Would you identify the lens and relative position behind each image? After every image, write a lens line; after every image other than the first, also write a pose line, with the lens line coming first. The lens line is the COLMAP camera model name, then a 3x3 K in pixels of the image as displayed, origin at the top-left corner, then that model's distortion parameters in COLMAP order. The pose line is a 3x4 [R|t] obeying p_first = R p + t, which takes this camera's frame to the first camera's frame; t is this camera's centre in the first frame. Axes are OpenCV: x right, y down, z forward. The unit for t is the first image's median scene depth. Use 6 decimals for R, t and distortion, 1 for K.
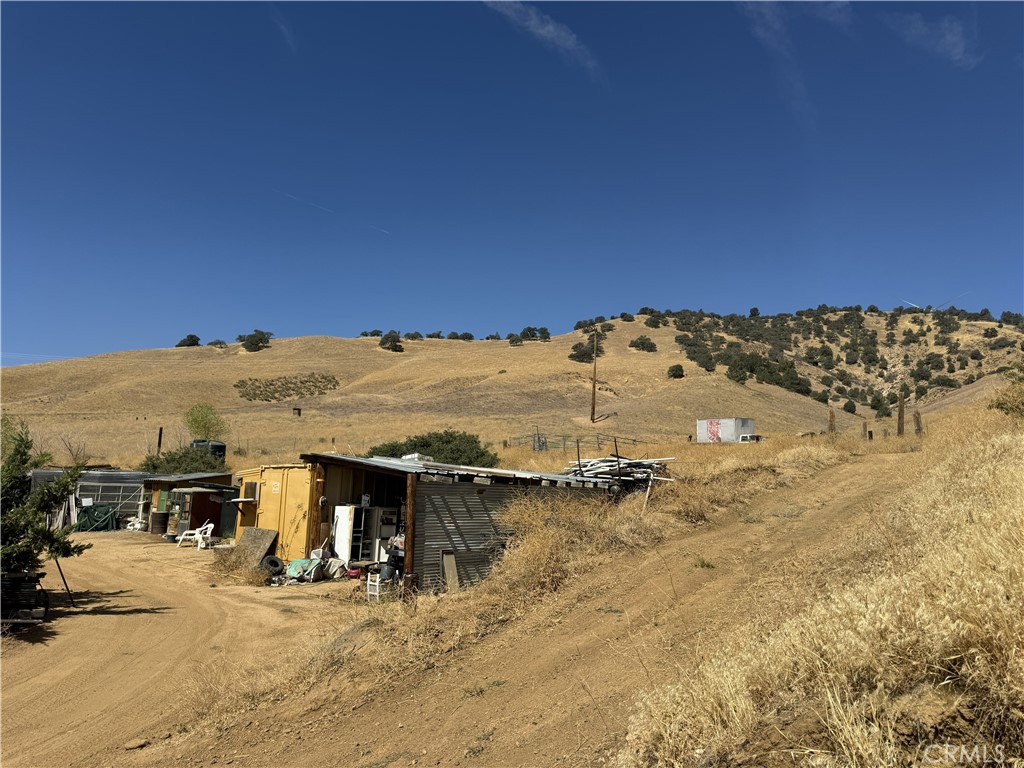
lens RADIAL K [[691.4, 0, 502.8], [0, 691.4, 392.7], [0, 0, 1]] dist [-0.002759, -0.037843]
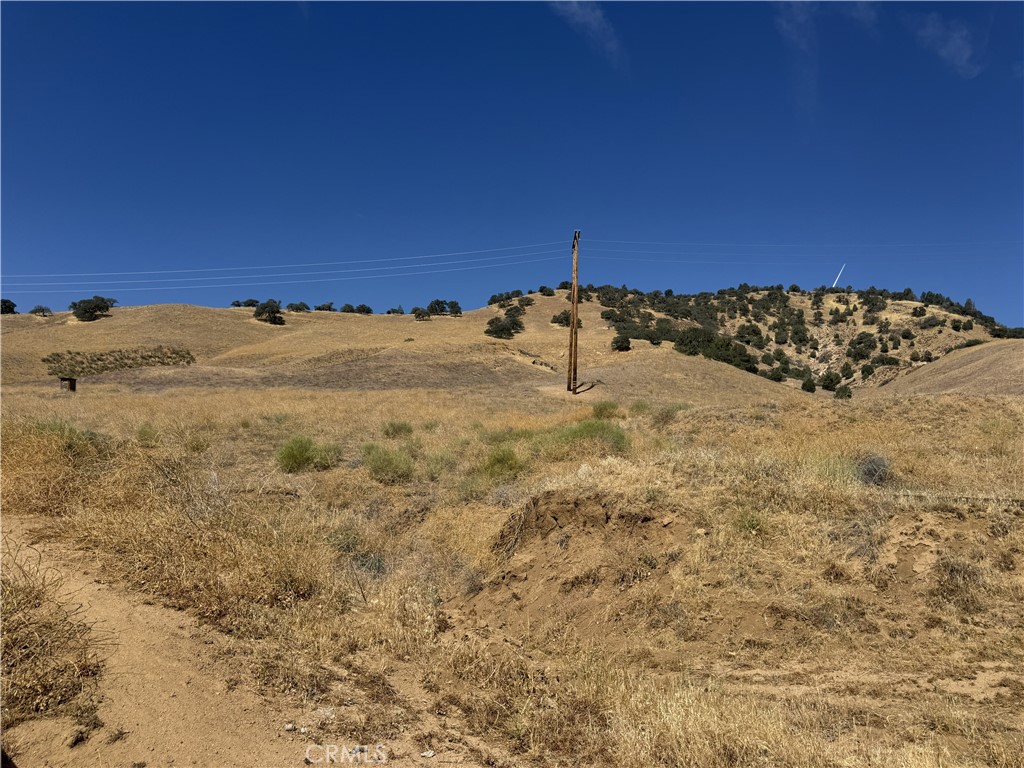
lens RADIAL K [[691.4, 0, 506.4], [0, 691.4, 382.2], [0, 0, 1]] dist [-0.002759, -0.037843]
pose [[0.989321, -0.004099, 0.145697, -0.003301], [0.004246, 0.999991, -0.000702, 0.010339], [-0.145693, 0.001314, 0.989329, 0.133090]]
